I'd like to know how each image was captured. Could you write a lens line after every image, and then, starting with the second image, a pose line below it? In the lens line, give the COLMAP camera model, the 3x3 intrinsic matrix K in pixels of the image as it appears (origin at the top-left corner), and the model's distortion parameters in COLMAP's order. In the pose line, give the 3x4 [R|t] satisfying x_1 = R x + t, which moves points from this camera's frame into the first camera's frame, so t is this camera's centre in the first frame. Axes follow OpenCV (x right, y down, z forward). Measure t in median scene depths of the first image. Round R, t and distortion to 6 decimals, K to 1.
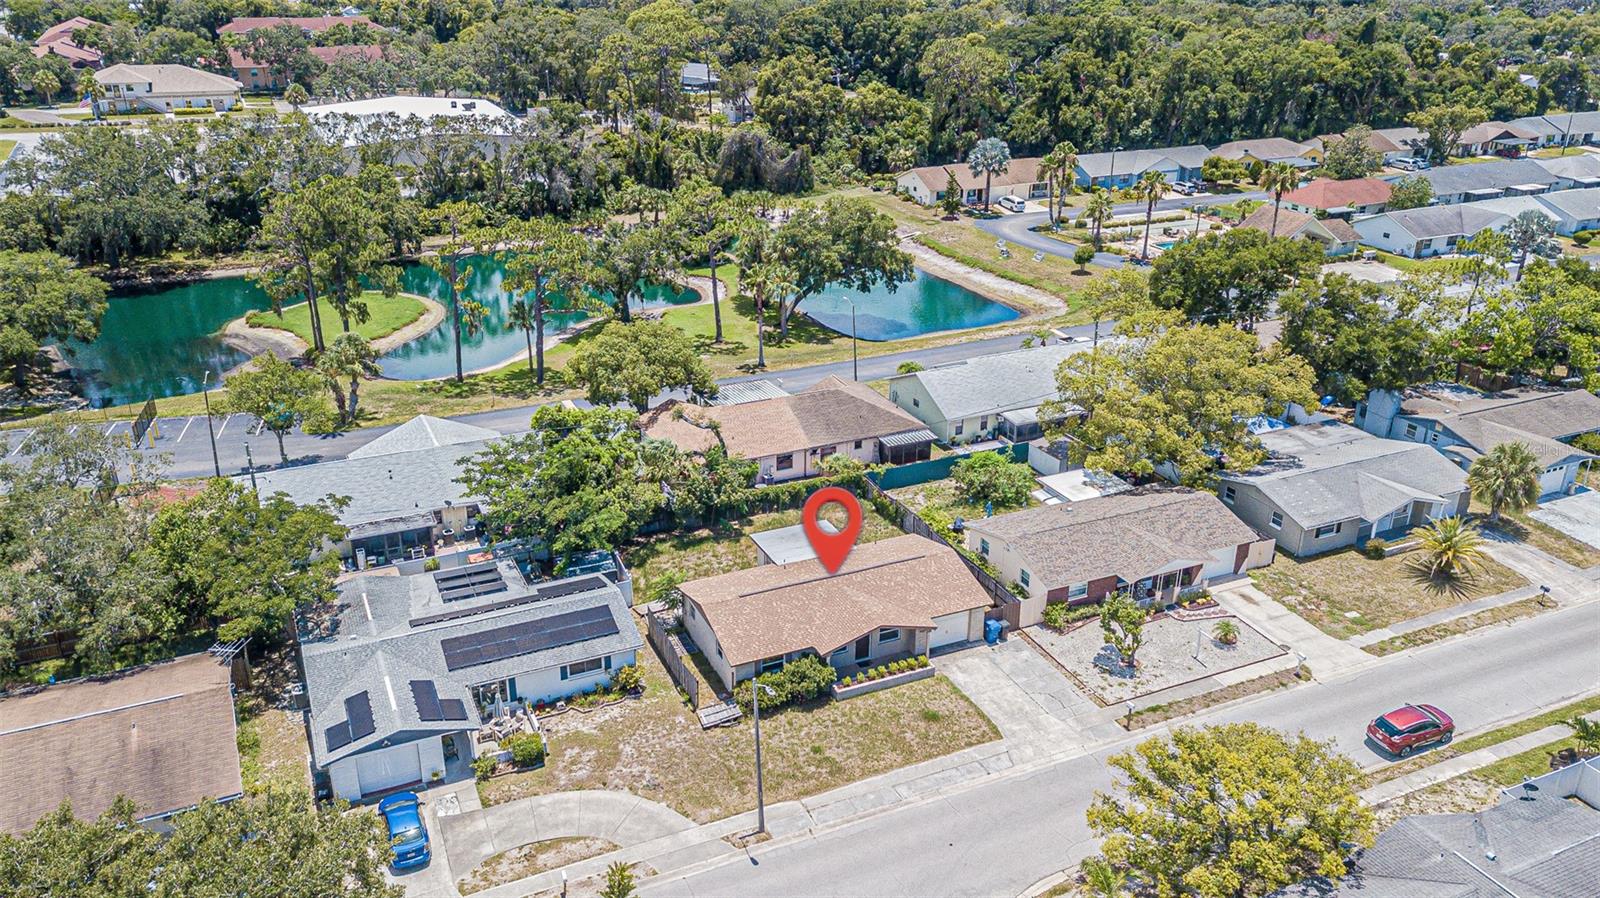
lens RADIAL K [[1222.9, 0, 800.0], [0, 1222.9, 449.0], [0, 0, 1]] dist [0.024802, 0.008754]
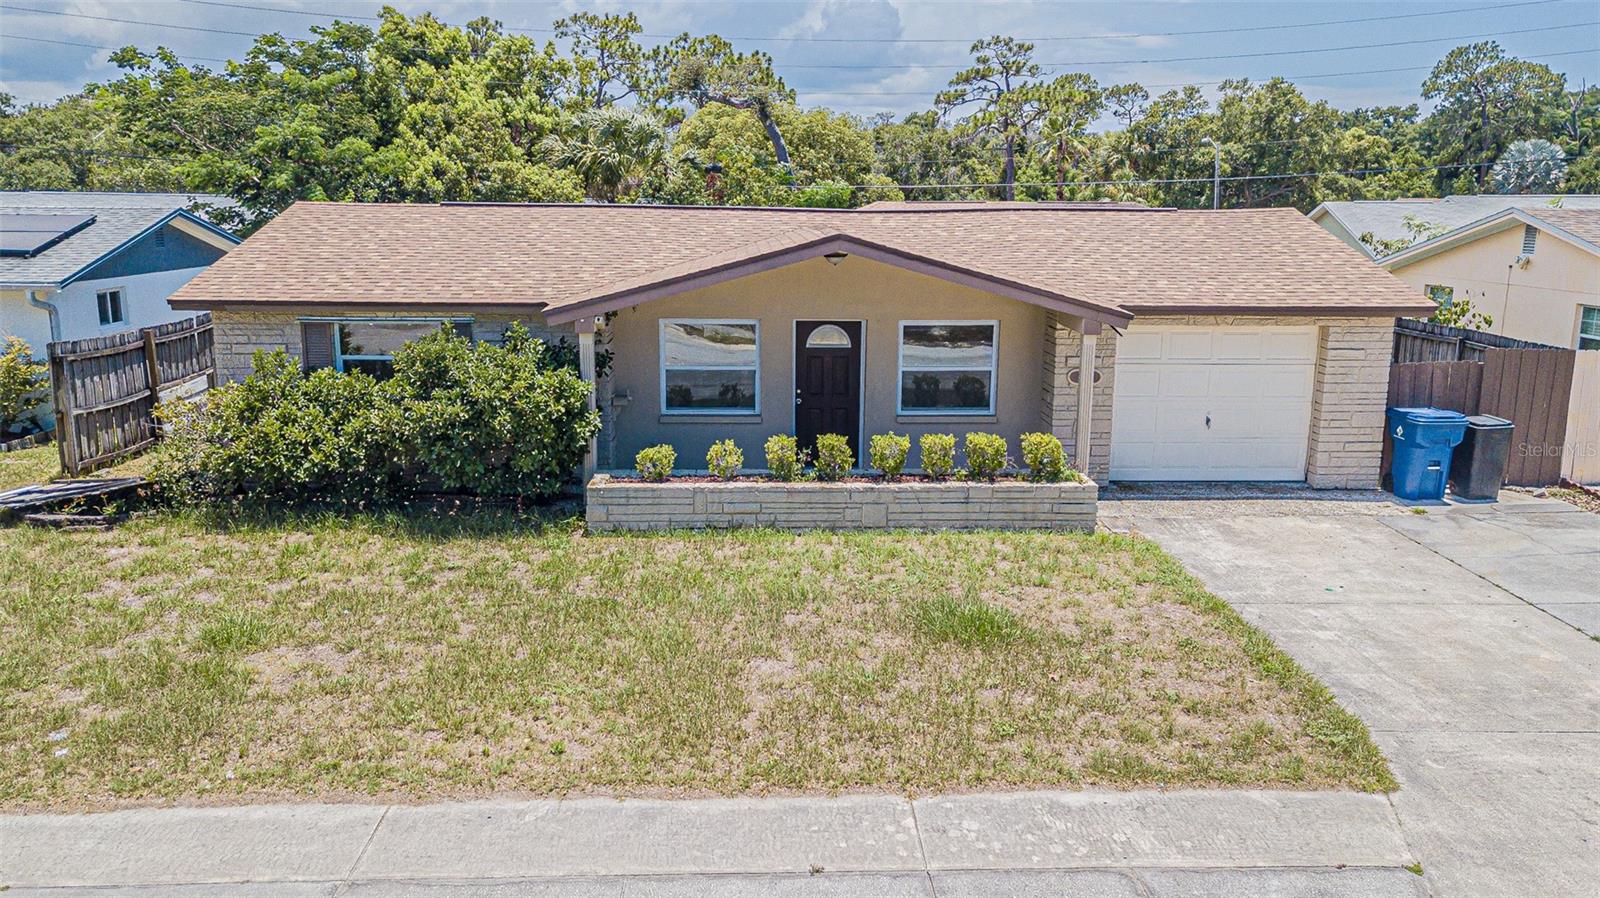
lens RADIAL K [[1224.8, 0, 800.0], [0, 1224.8, 449.0], [0, 0, 1]] dist [0.026205, -0.003406]
pose [[0.924396, 0.076862, -0.373610, 0.114481], [-0.150574, 0.973471, -0.172285, 0.174664], [0.350456, 0.215515, 0.911446, 0.632149]]
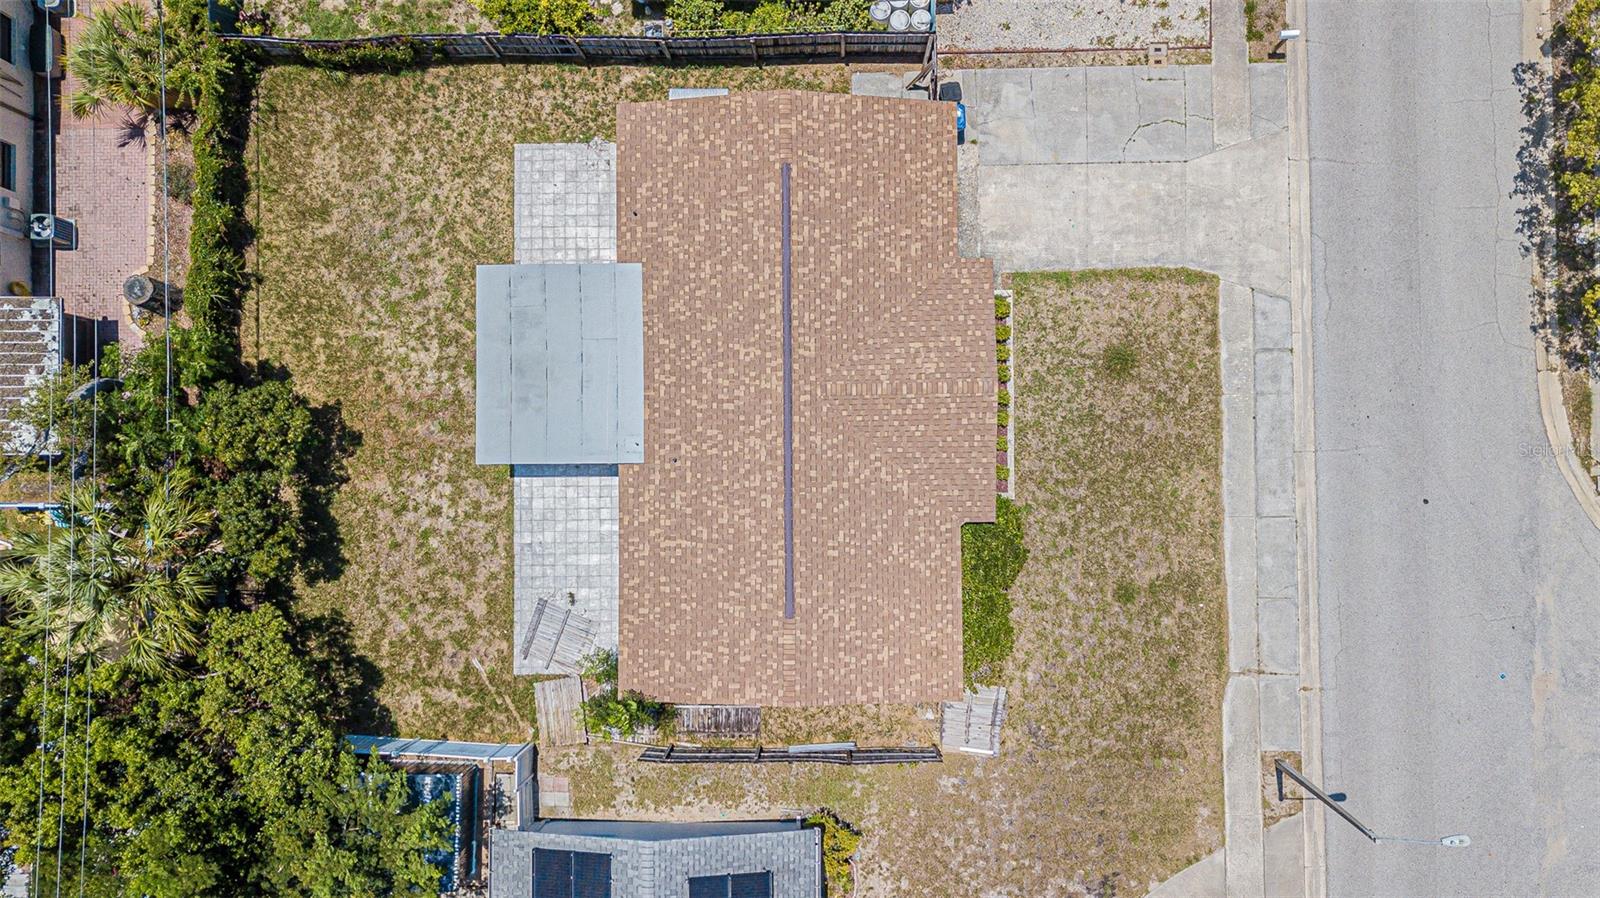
lens RADIAL K [[1247.4, 0, 800.0], [0, 1247.4, 449.0], [0, 0, 1]] dist [0.020556, 0.011031]
pose [[0.408928, -0.912436, 0.015470, 0.003319], [0.378304, 0.184924, 0.907022, -0.261091], [-0.830460, -0.365054, 0.420799, 0.666473]]
